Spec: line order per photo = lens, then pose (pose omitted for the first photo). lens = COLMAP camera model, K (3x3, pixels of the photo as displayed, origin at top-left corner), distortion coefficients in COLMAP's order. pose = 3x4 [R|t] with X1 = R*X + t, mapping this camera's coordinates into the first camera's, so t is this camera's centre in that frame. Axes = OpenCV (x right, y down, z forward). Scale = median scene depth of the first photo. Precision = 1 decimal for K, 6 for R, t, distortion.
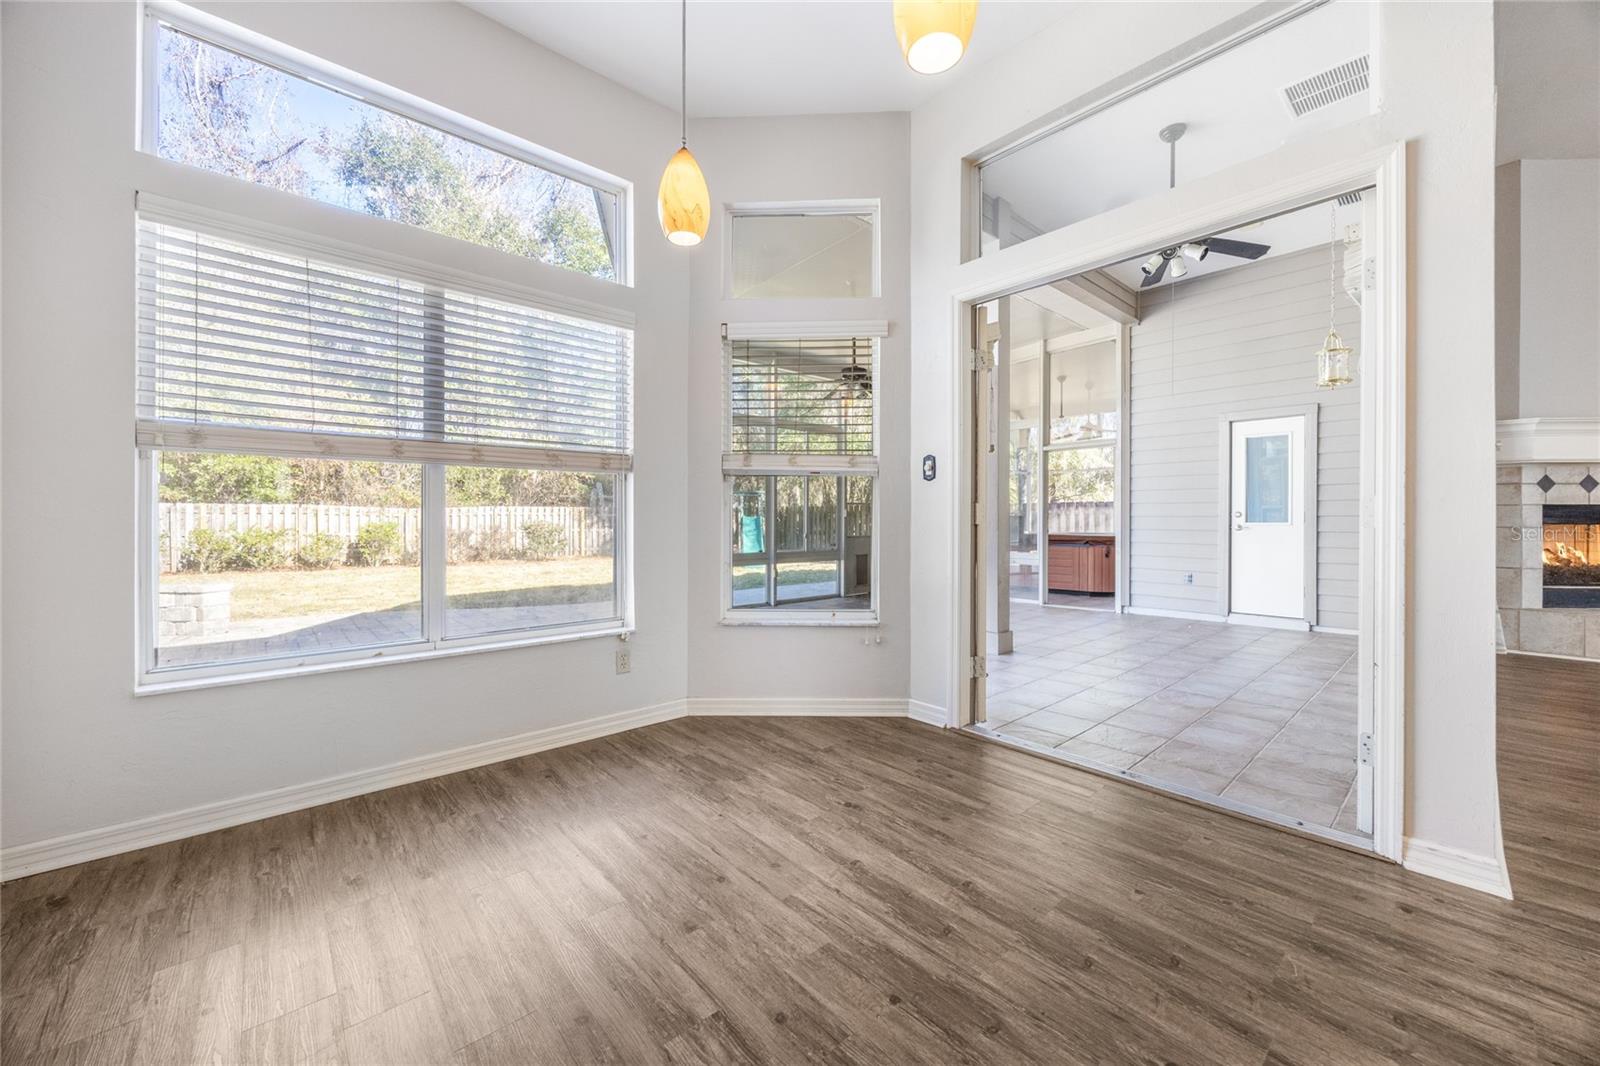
lens RADIAL K [[607.0, 0, 799.3], [0, 607.0, 522.7], [0, 0, 1]] dist [-0.004889, 0.000330]
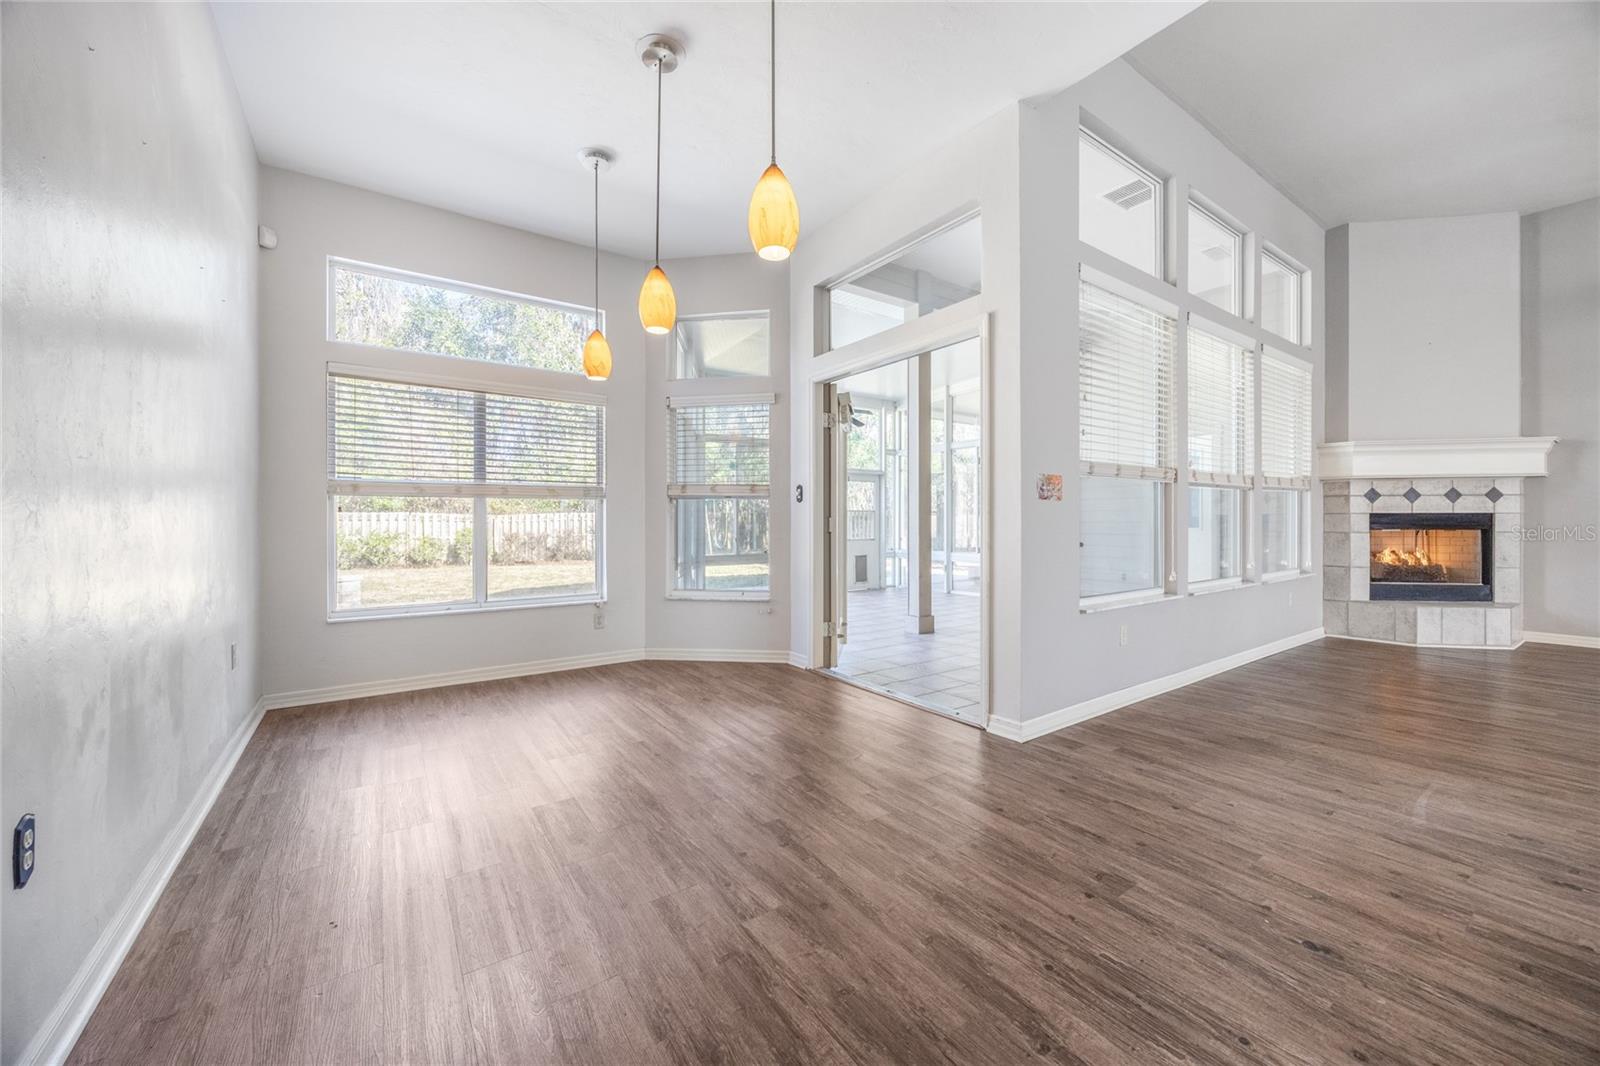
lens RADIAL K [[607.0, 0, 802.5], [0, 607.0, 523.5], [0, 0, 1]] dist [-0.004889, 0.000330]
pose [[0.993225, -0.003092, -0.116165, 0.397288], [0.002729, 0.999991, -0.003282, -0.013636], [0.116174, 0.002943, 0.993224, -0.468864]]
